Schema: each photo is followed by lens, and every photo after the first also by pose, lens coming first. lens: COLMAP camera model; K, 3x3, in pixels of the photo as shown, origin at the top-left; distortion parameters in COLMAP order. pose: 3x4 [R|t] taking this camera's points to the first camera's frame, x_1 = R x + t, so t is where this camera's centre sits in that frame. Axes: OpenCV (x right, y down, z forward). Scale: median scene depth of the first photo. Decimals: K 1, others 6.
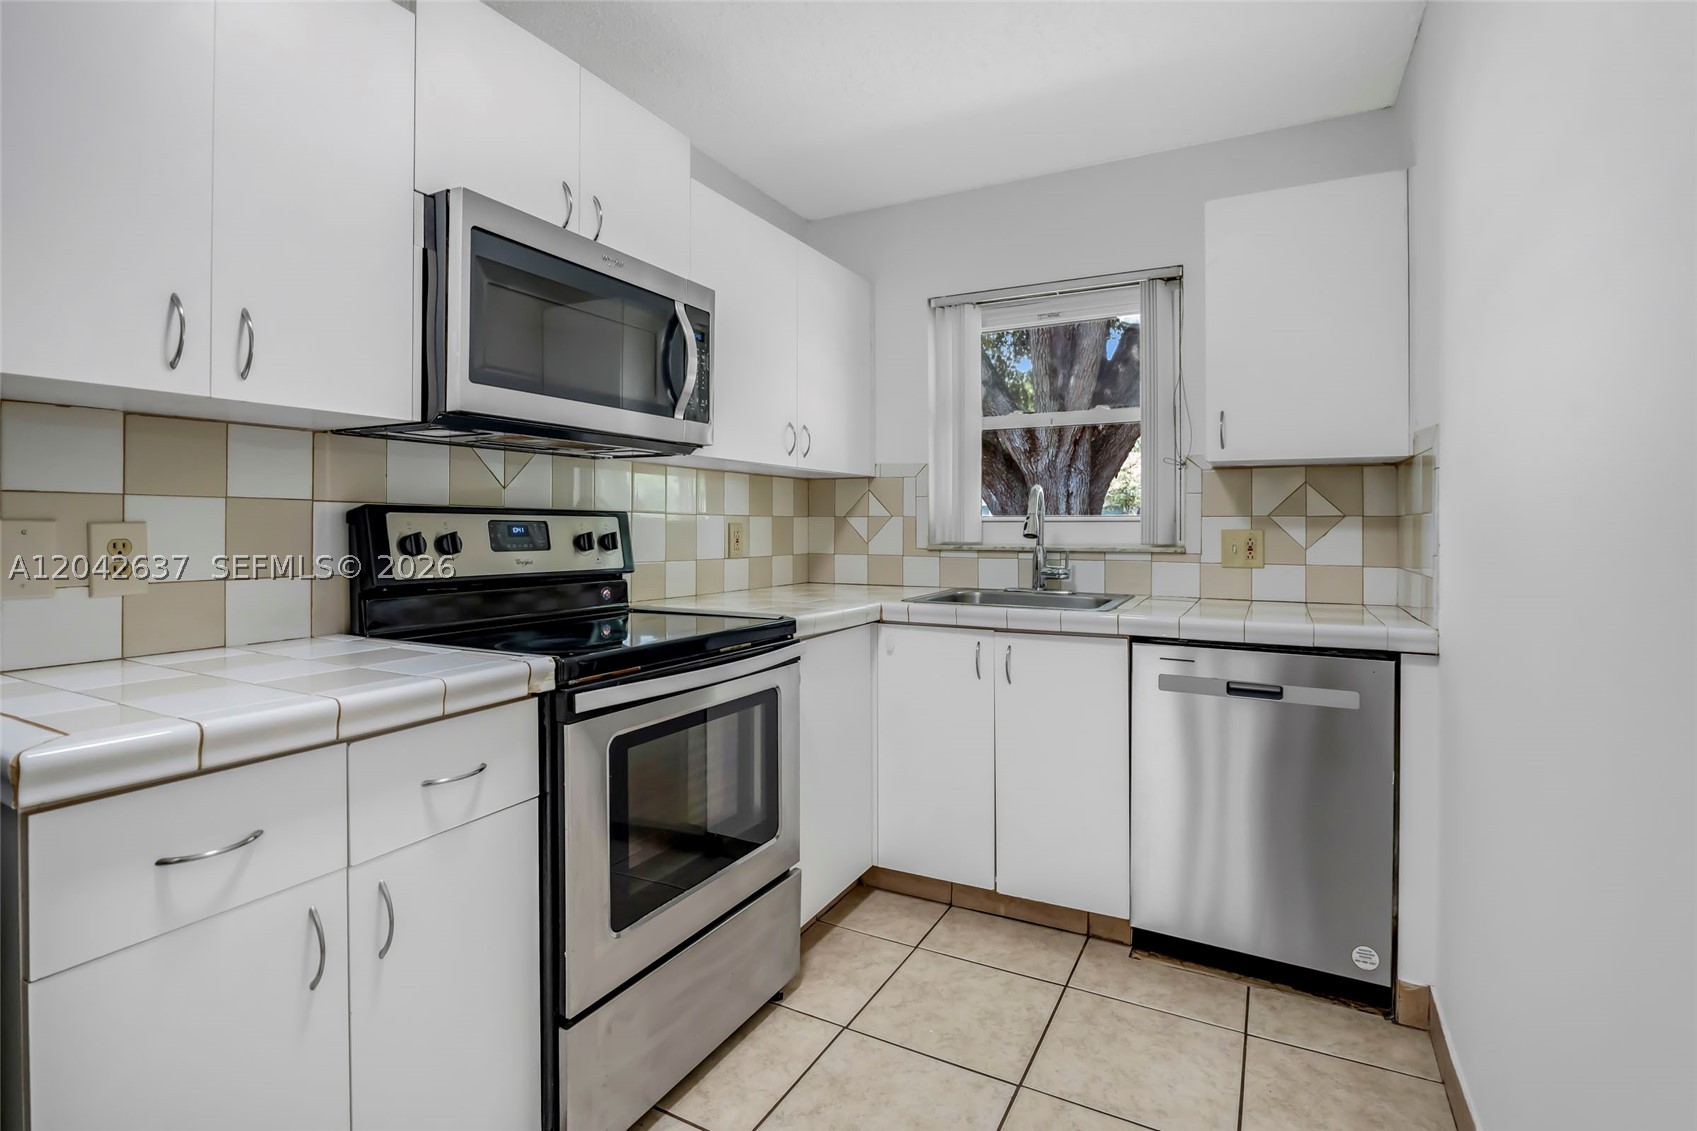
lens RADIAL K [[806.1, 0, 860.4], [0, 806.1, 521.4], [0, 0, 1]] dist [-0.015166, 0.000597]
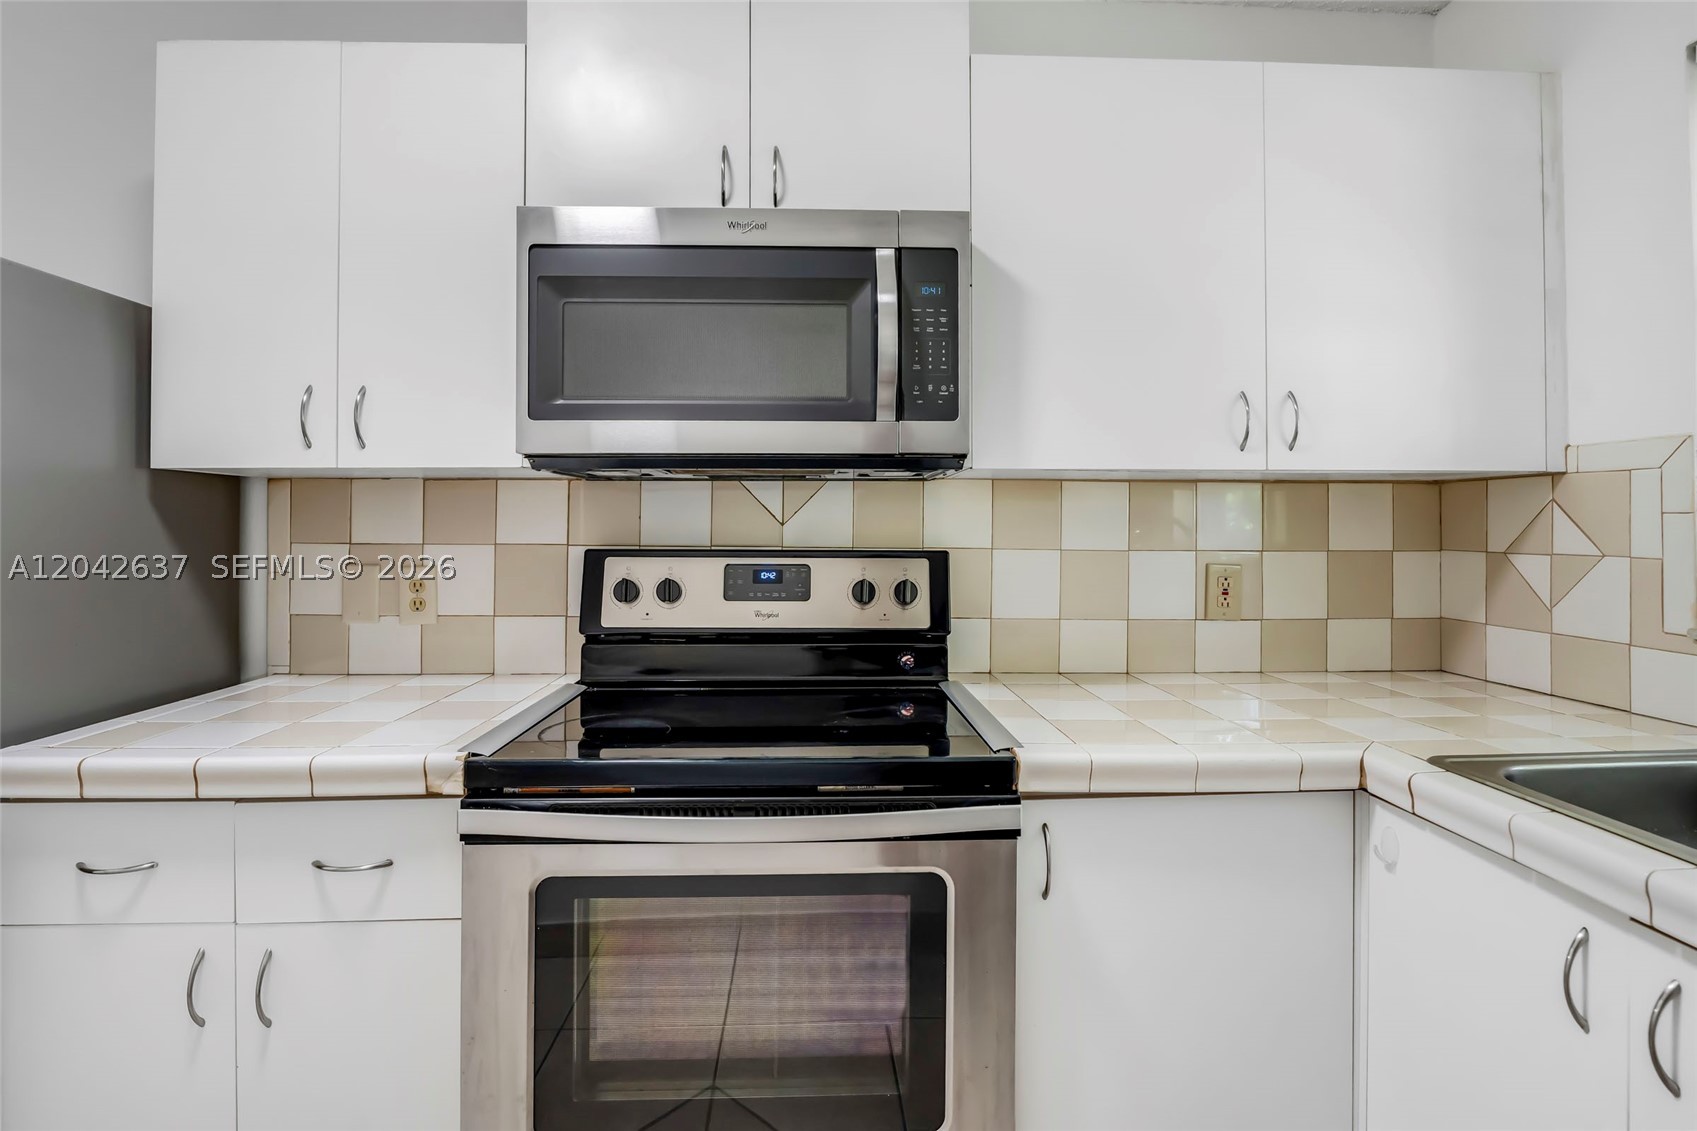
lens RADIAL K [[823.0, 0, 844.3], [0, 823.0, 519.7], [0, 0, 1]] dist [-0.015007, 0.000119]
pose [[0.496999, -0.008458, -0.867710, 0.305241], [0.004435, 0.999964, -0.007207, -0.034566], [0.867740, -0.000266, 0.497019, 0.536677]]
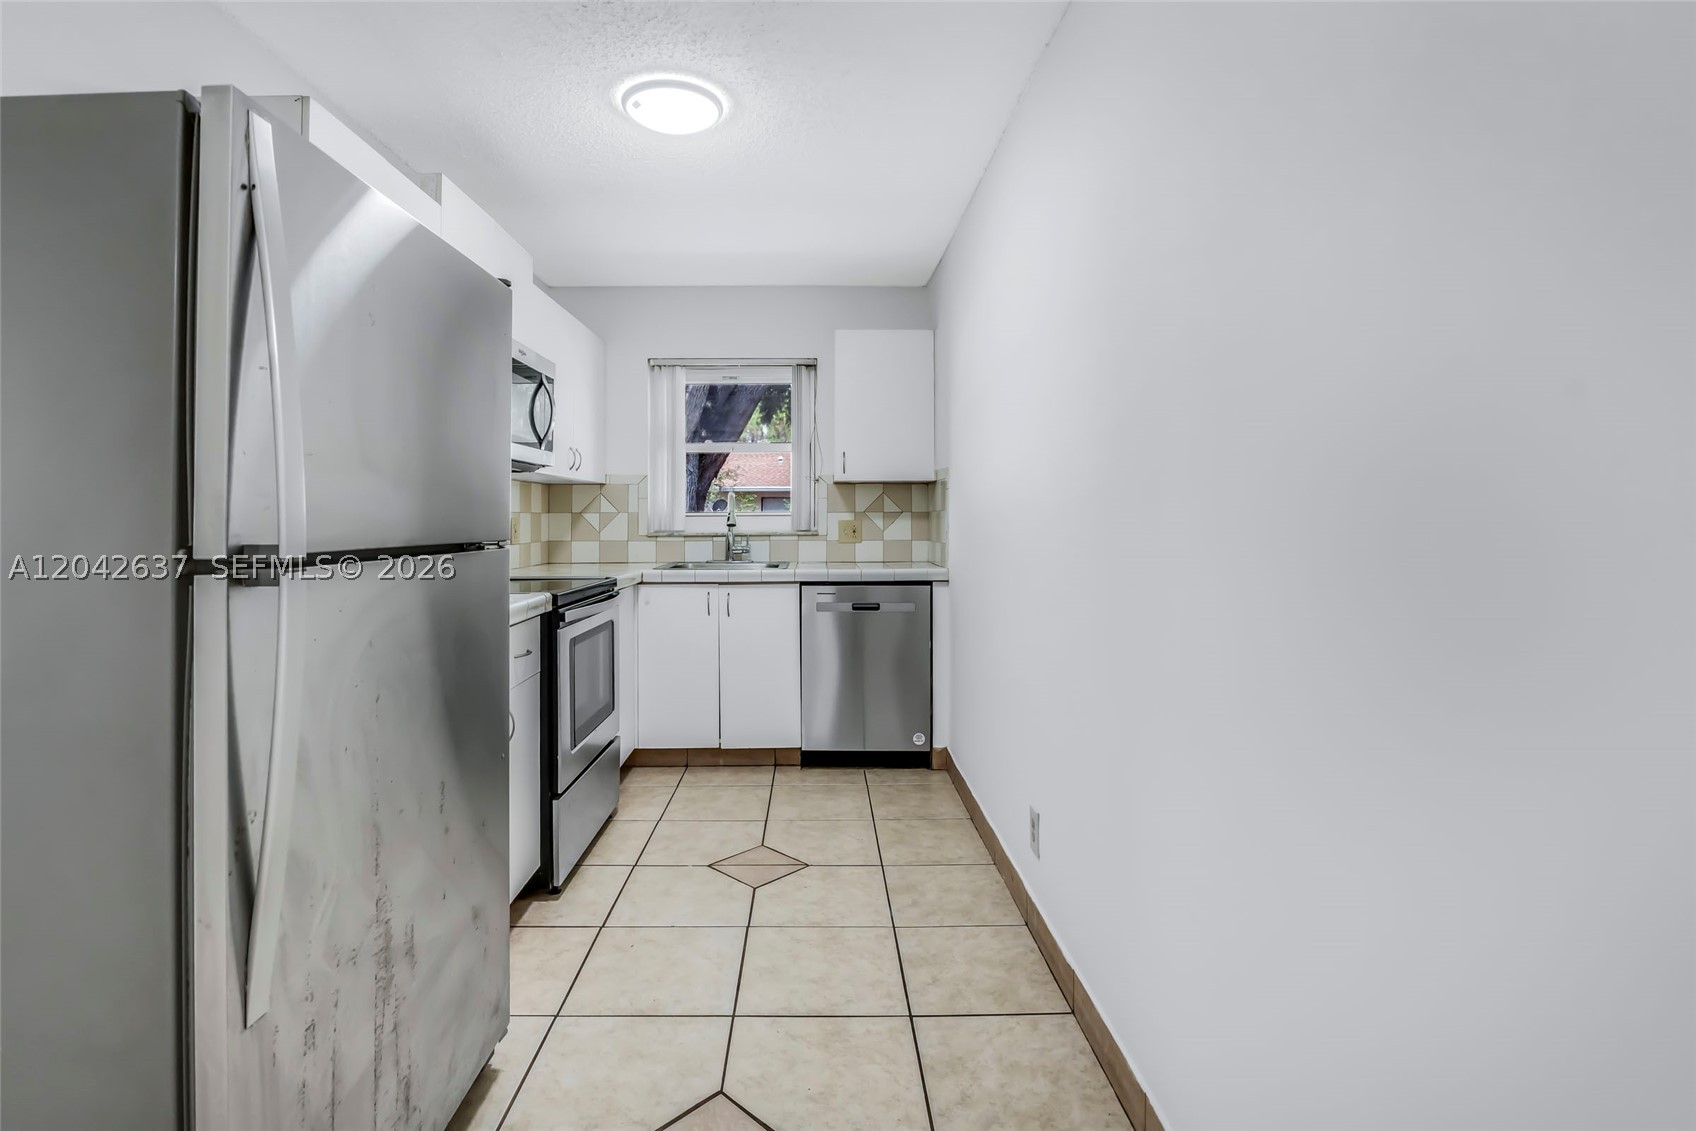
lens RADIAL K [[805.3, 0, 819.5], [0, 805.3, 516.5], [0, 0, 1]] dist [0.000089, 0.000016]
pose [[0.887322, -0.005440, 0.461117, -0.395578], [0.004176, 0.999984, 0.003763, -0.004341], [-0.461131, -0.001414, 0.887331, -0.514699]]
